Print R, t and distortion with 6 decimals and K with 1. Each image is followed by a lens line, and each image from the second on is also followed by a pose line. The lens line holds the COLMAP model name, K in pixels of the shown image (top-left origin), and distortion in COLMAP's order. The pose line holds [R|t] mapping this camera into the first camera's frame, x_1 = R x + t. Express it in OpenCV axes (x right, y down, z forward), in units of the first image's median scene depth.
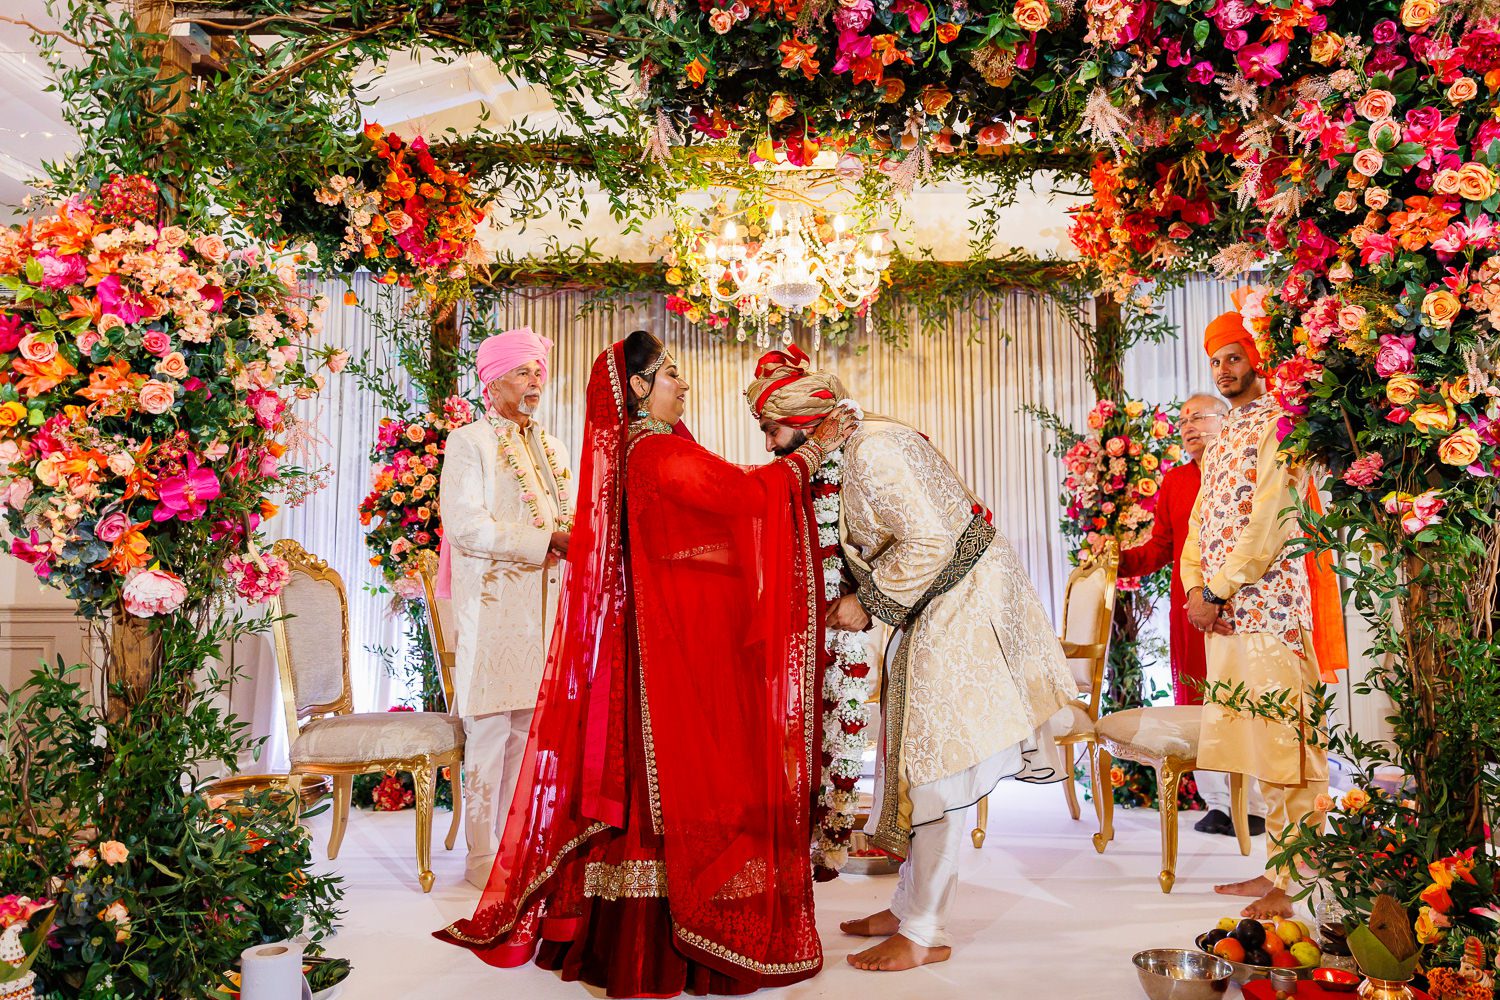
lens RADIAL K [[1035.3, 0, 750.0], [0, 1035.3, 500.0], [0, 0, 1]] dist [-0.005097, -0.000967]
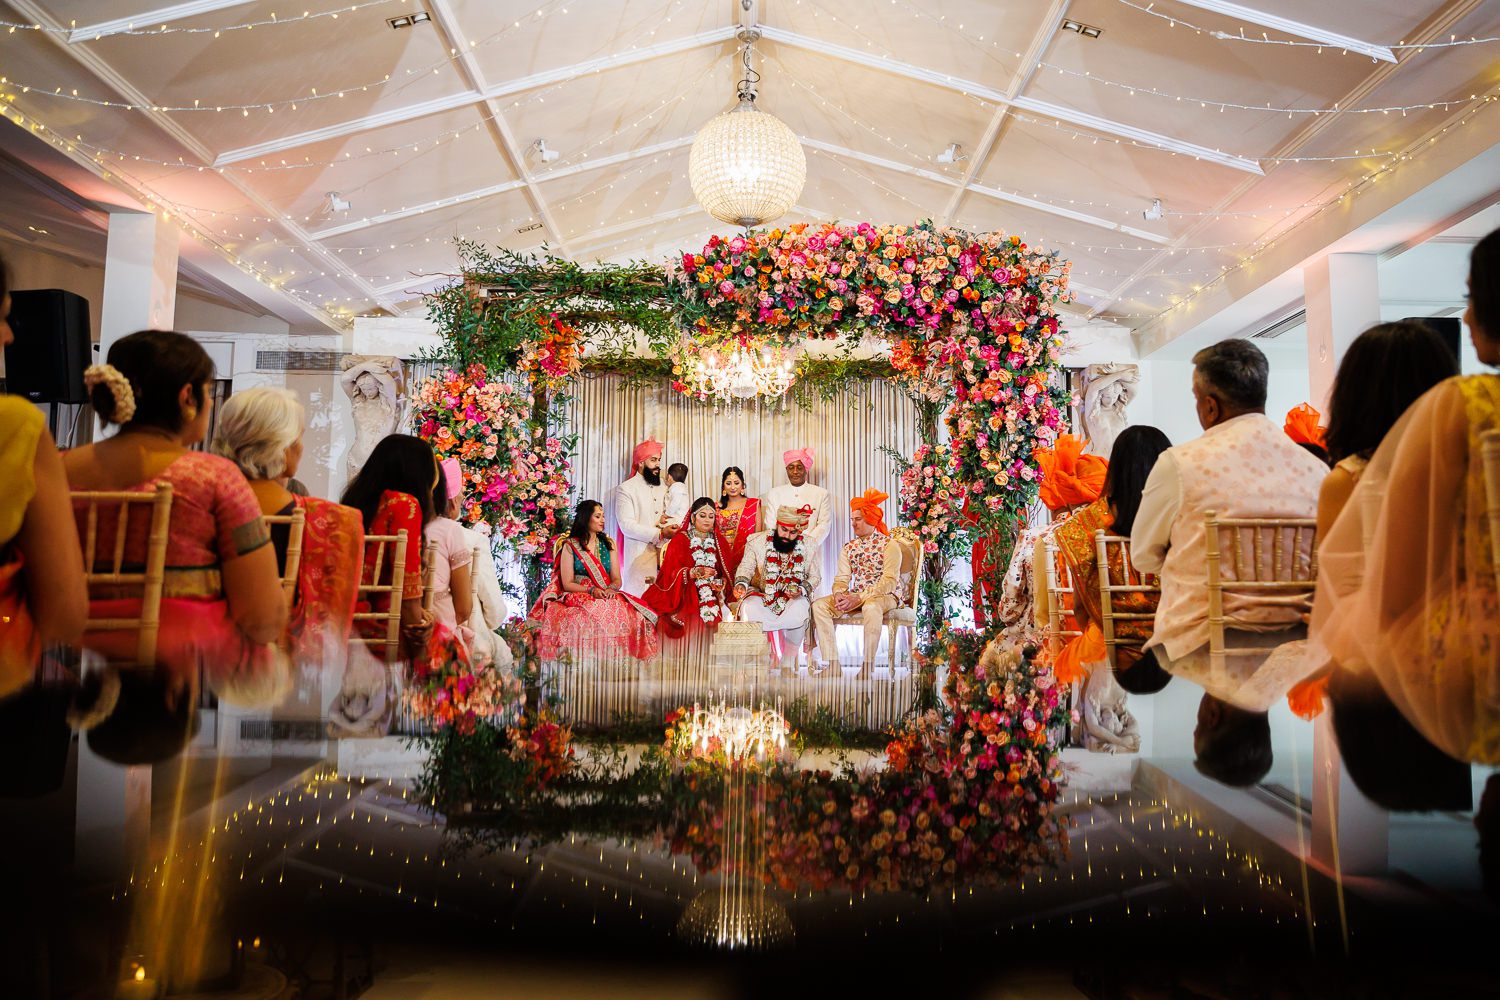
lens RADIAL K [[998.1, 0, 750.0], [0, 998.1, 500.0], [0, 0, 1]] dist [-0.003939, -0.001213]
pose [[0.999246, 0.011712, 0.037019, -0.020861], [-0.011430, 0.999904, -0.007808, 0.027177], [-0.037107, 0.007379, 0.999284, -1.347034]]
